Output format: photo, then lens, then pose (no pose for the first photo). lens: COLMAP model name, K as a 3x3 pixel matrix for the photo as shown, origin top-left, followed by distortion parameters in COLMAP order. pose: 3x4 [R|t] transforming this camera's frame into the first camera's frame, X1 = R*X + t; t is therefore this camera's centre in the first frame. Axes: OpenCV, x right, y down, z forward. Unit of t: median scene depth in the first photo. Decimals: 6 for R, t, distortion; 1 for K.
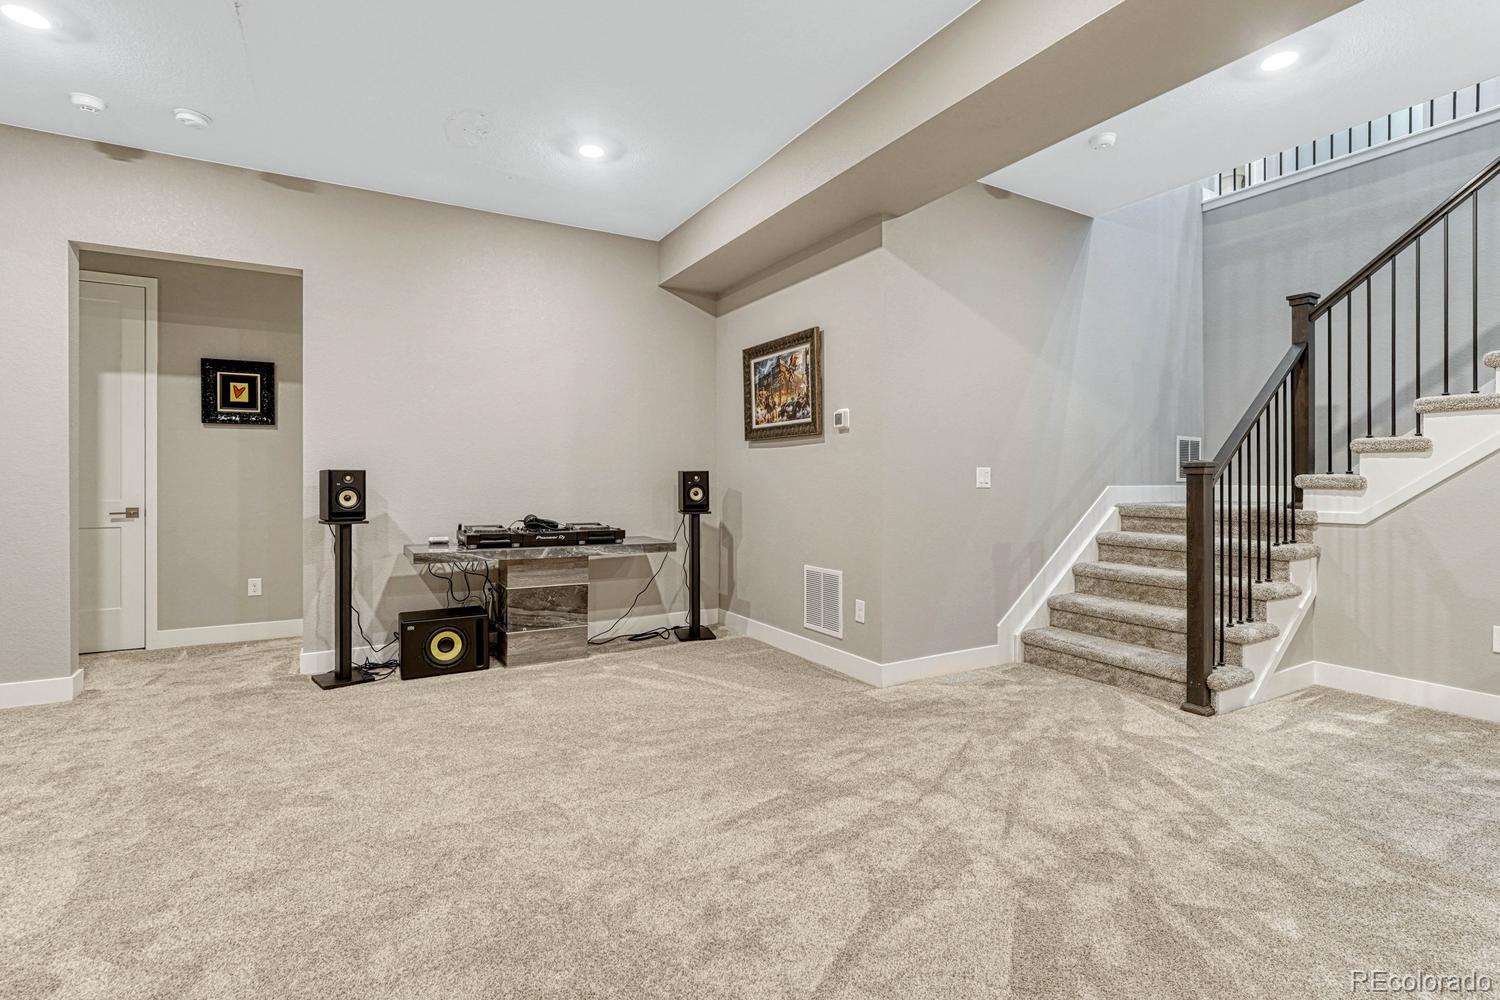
lens RADIAL K [[701.8, 0, 753.0], [0, 701.8, 486.2], [0, 0, 1]] dist [-0.001749, -0.000087]
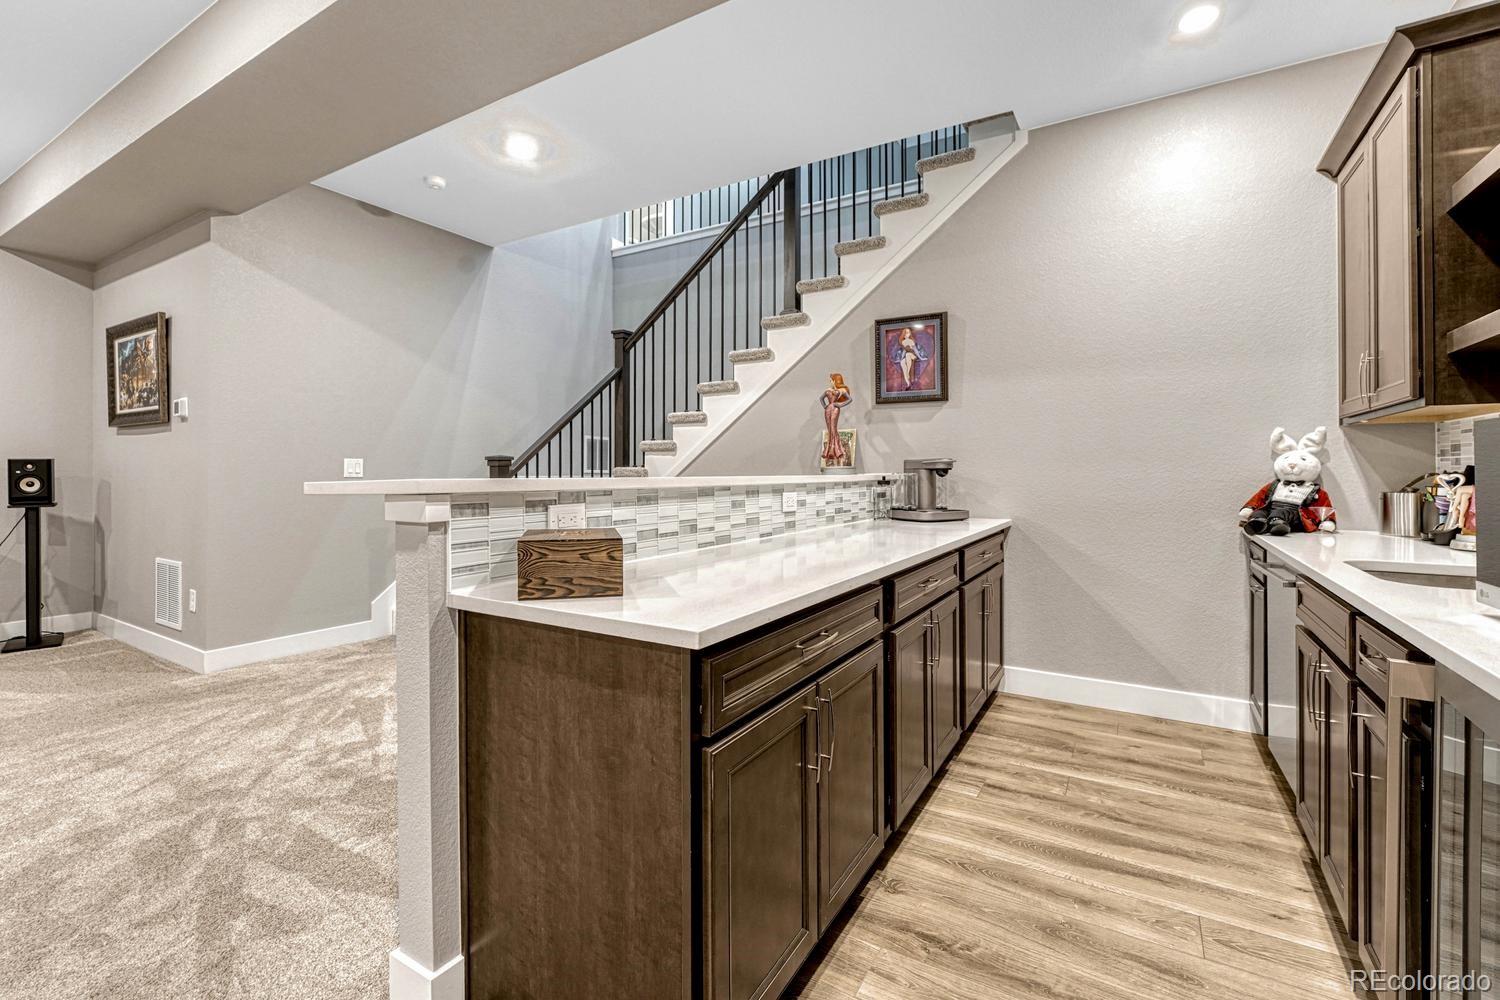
lens RADIAL K [[661.3, 0, 743.5], [0, 661.3, 470.5], [0, 0, 1]] dist [-0.004404, -0.000644]
pose [[0.880376, 0.004789, 0.474252, 0.362251], [0.000550, 0.999938, -0.011119, 0.003238], [-0.474276, 0.010050, 0.880319, -0.182522]]
